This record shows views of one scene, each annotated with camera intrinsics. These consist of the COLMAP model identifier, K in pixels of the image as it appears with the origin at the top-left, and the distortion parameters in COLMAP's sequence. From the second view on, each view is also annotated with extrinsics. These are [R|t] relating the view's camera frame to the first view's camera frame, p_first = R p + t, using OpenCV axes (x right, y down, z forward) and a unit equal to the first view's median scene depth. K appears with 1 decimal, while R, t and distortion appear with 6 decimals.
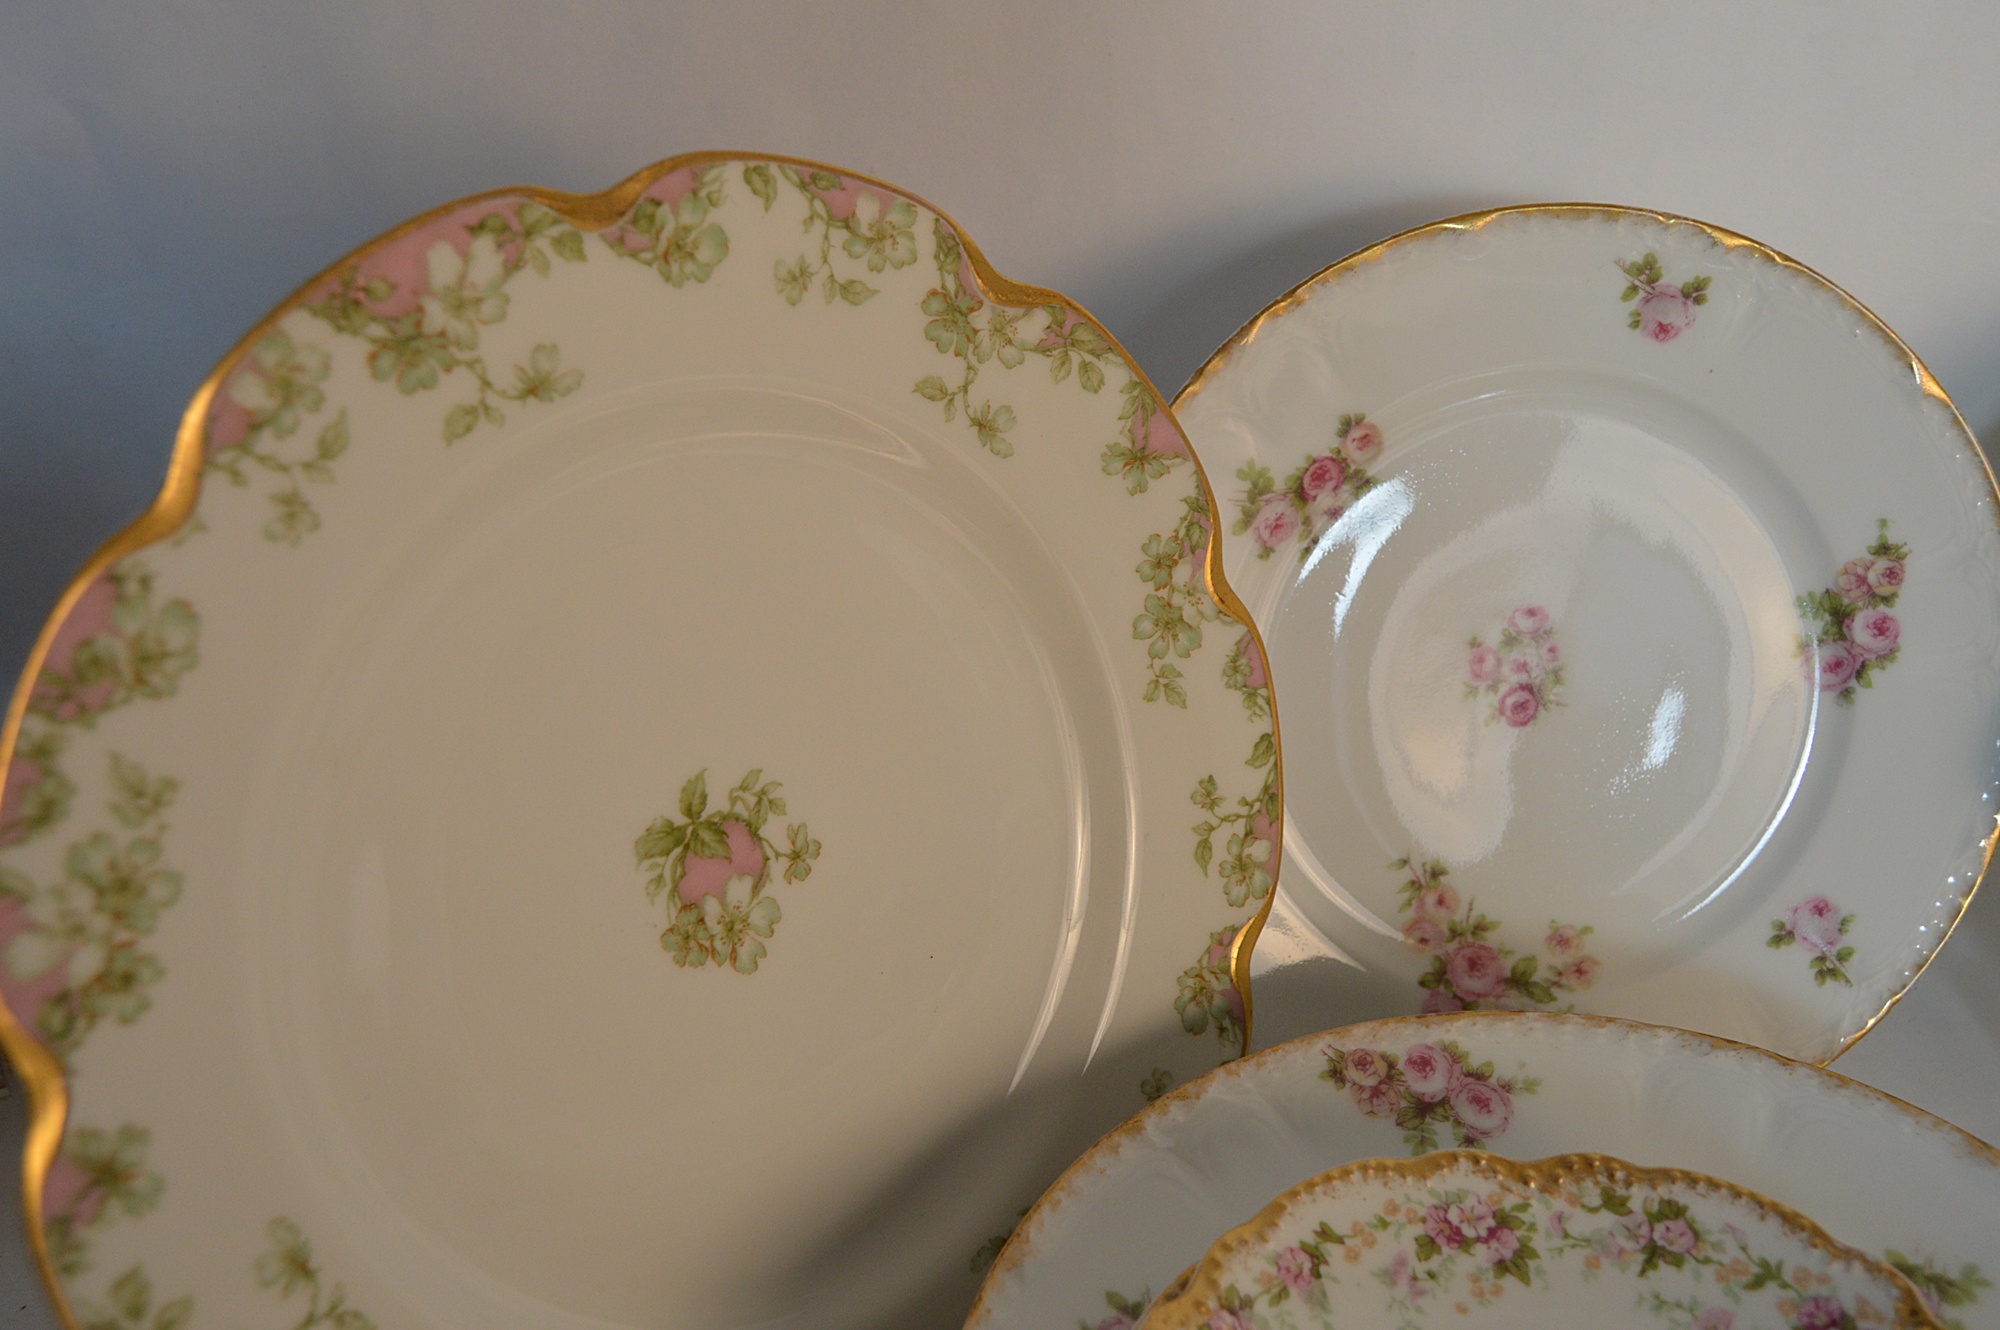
lens RADIAL K [[1767.1, 0, 1001.3], [0, 1767.1, 657.0], [0, 0, 1]] dist [-0.098389, 0.039924]
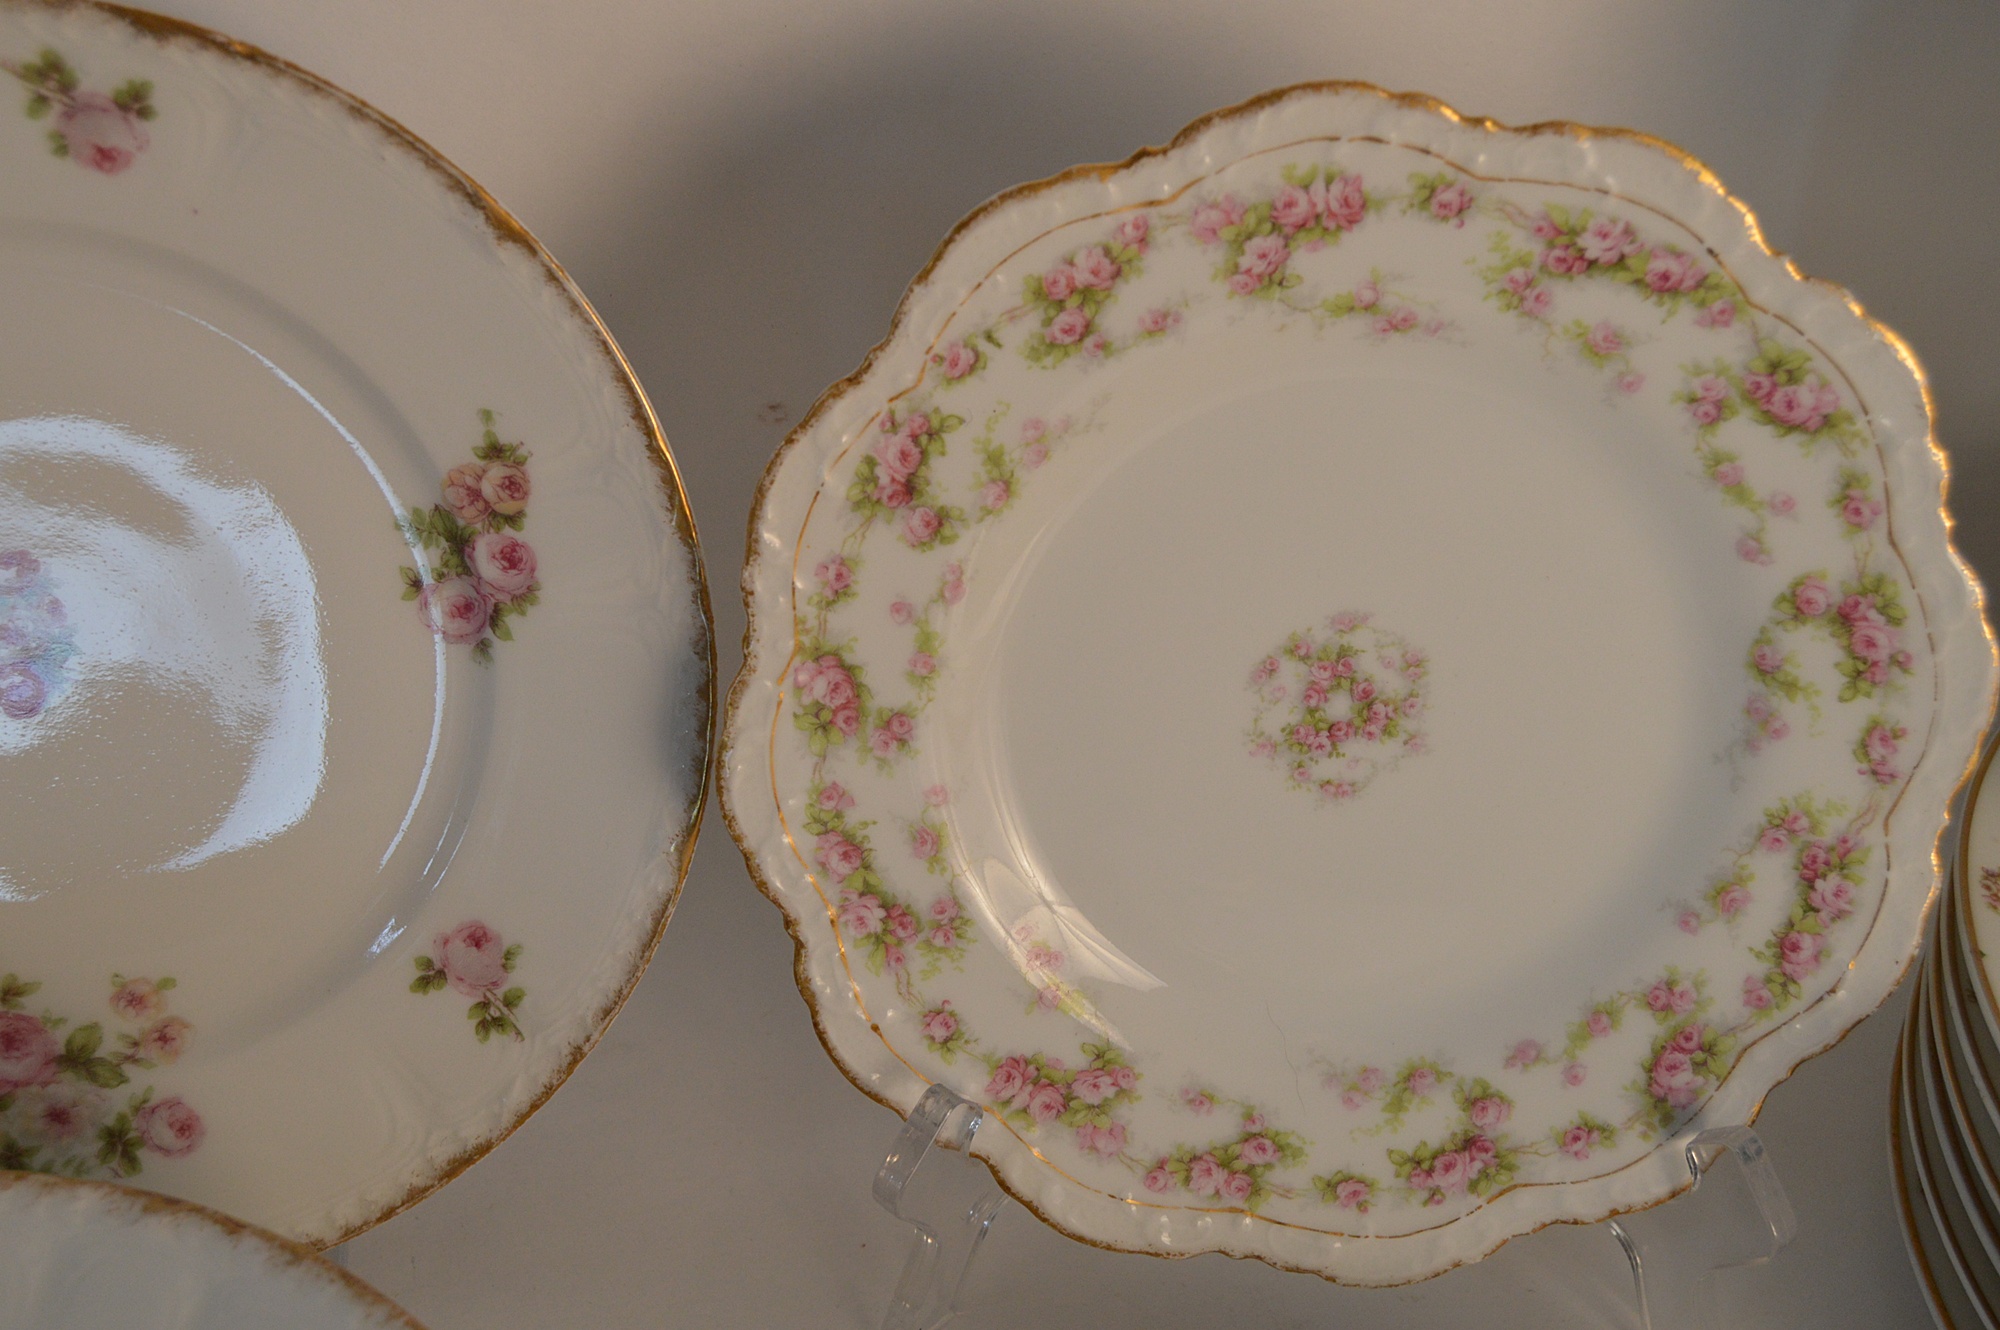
lens RADIAL K [[2466.3, 0, 1006.5], [0, 2466.3, 669.9], [0, 0, 1]] dist [-0.056253, 0.000000]
pose [[0.979359, -0.073757, 0.188192, 0.627800], [0.035010, 0.978872, 0.201452, -0.203757], [-0.199075, -0.190706, 0.961250, -0.015046]]
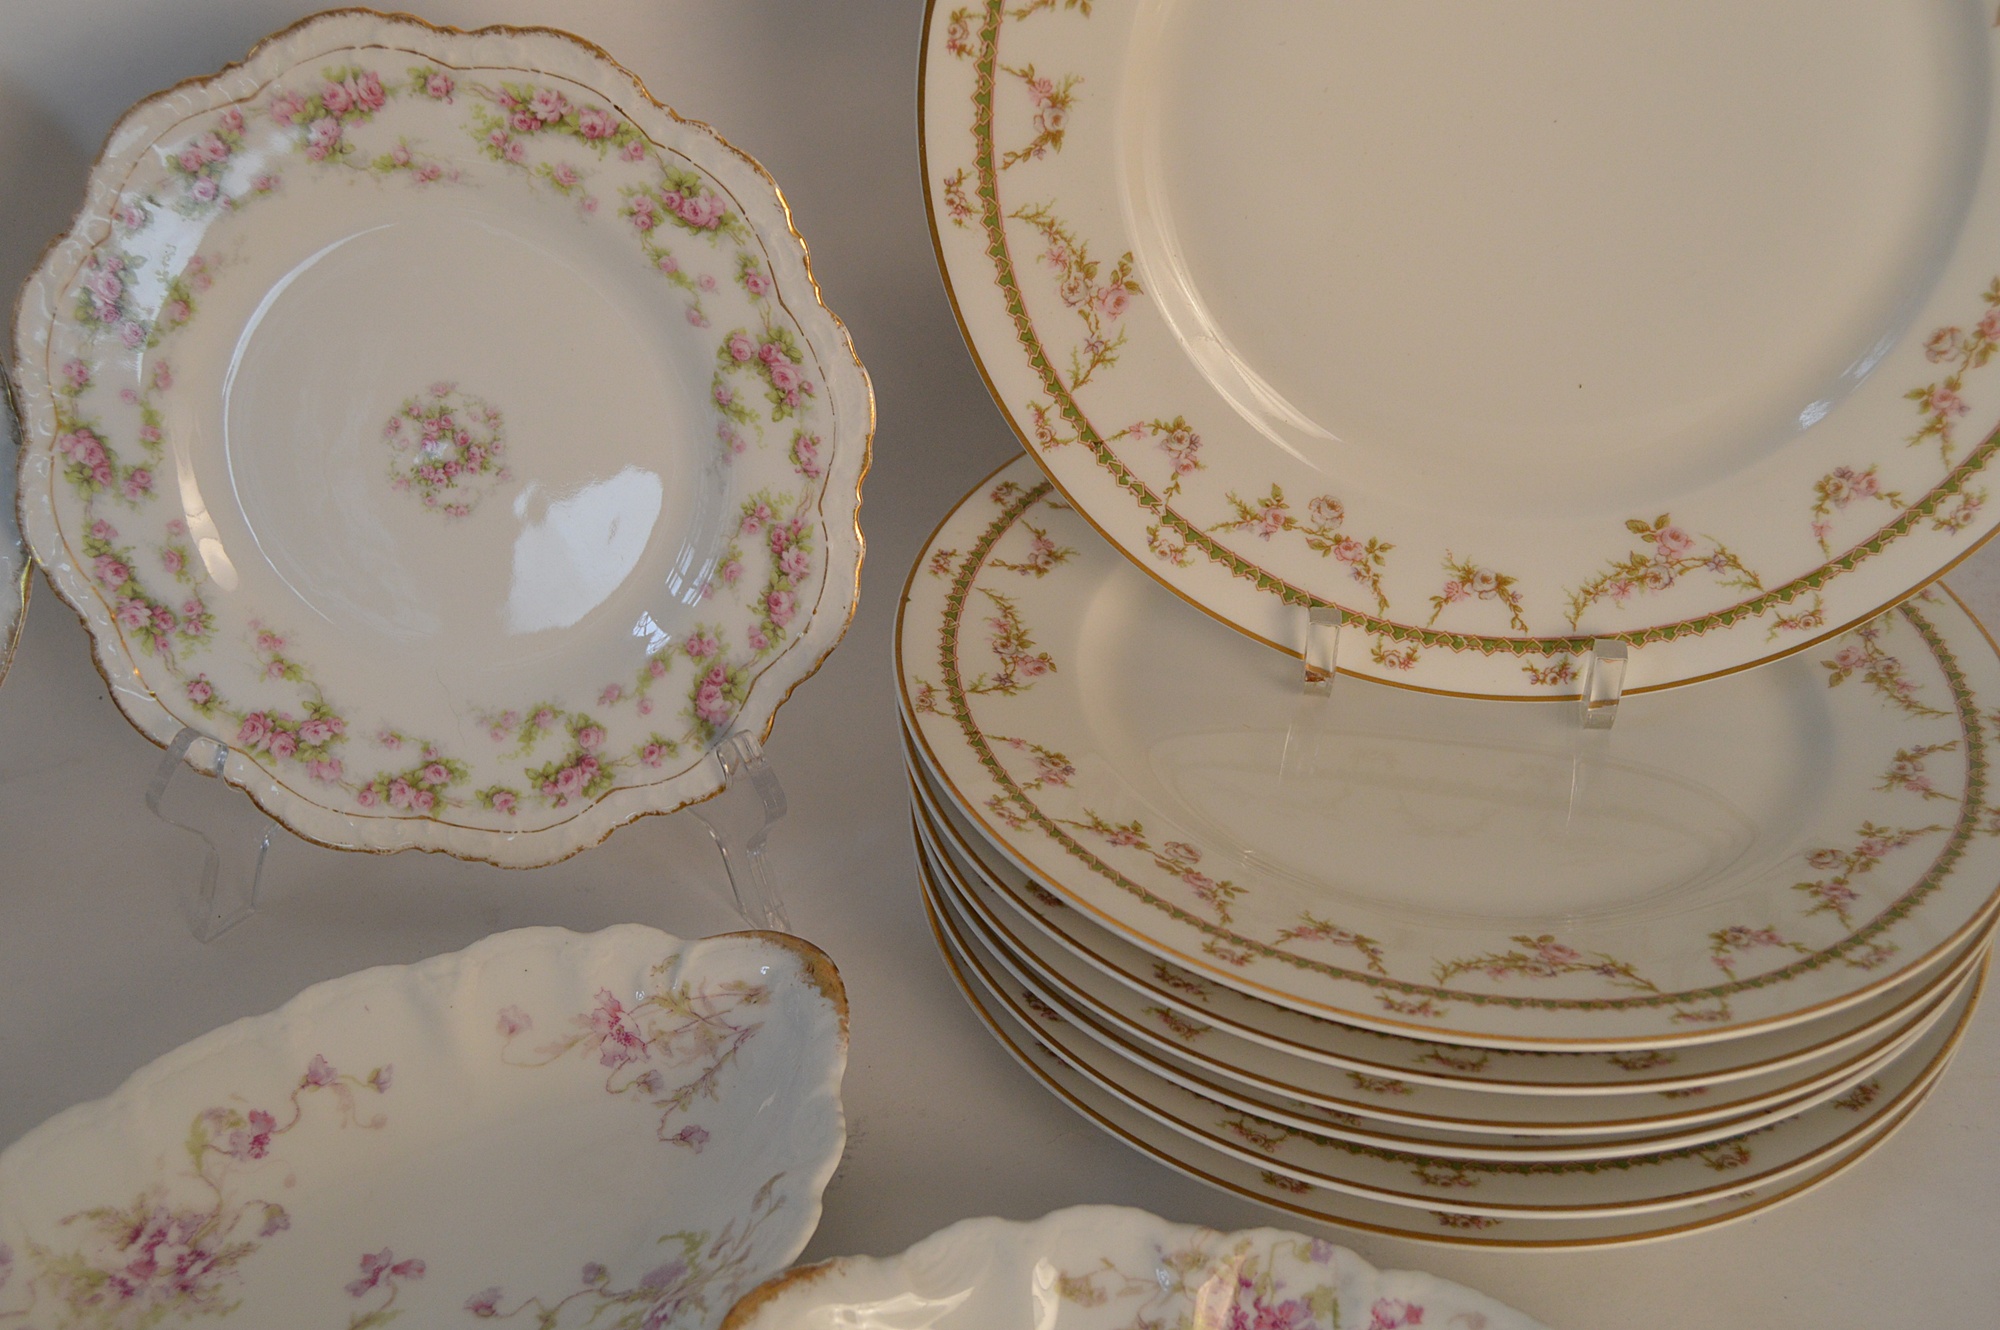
lens RADIAL K [[2146.1, 0, 1007.1], [0, 2146.1, 657.9], [0, 0, 1]] dist [-0.067511, 0.000000]
pose [[0.975389, -0.120312, 0.184772, 1.109722], [0.087704, 0.980564, 0.175505, -0.021306], [-0.202296, -0.154980, 0.966984, -0.460706]]
